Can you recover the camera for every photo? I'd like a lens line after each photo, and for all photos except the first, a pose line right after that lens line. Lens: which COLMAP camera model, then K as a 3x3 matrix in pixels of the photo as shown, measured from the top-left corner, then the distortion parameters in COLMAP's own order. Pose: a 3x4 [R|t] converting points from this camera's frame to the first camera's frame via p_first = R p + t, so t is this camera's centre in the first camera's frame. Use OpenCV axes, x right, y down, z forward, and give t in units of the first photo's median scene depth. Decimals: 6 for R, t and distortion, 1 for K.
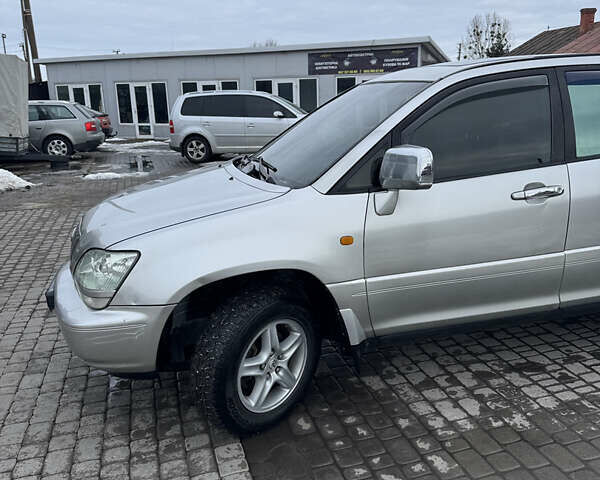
lens RADIAL K [[551.6, 0, 300.0], [0, 551.6, 240.0], [0, 0, 1]] dist [0.145226, -0.301092]
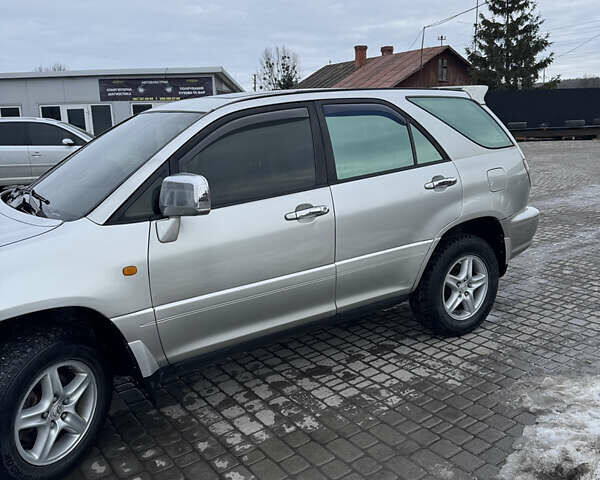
lens RADIAL K [[551.6, 0, 300.0], [0, 551.6, 240.0], [0, 0, 1]] dist [0.145226, -0.301092]
pose [[0.943273, -0.071327, 0.324265, 0.046271], [0.085986, 0.995811, -0.031085, 0.002819], [-0.320689, 0.057203, 0.945455, -0.031570]]
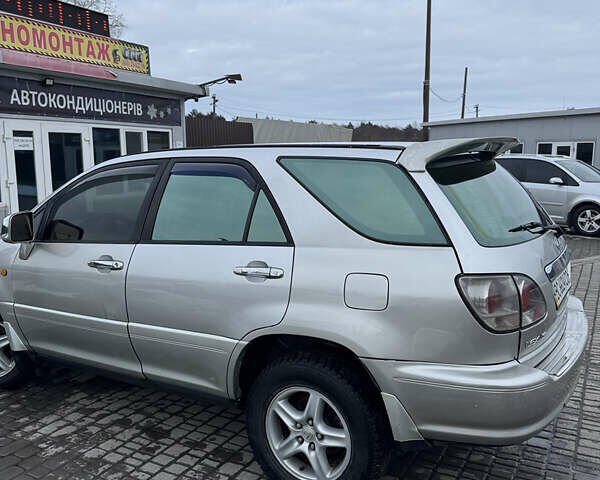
lens RADIAL K [[569.8, 0, 323.6], [0, 569.8, 238.4], [0, 0, 1]] dist [0.103467, -0.168491]
pose [[0.701432, 0.126059, -0.701500, 1.483846], [-0.195468, 0.980521, -0.019251, -0.190497], [0.685409, 0.150624, 0.712409, 0.424206]]
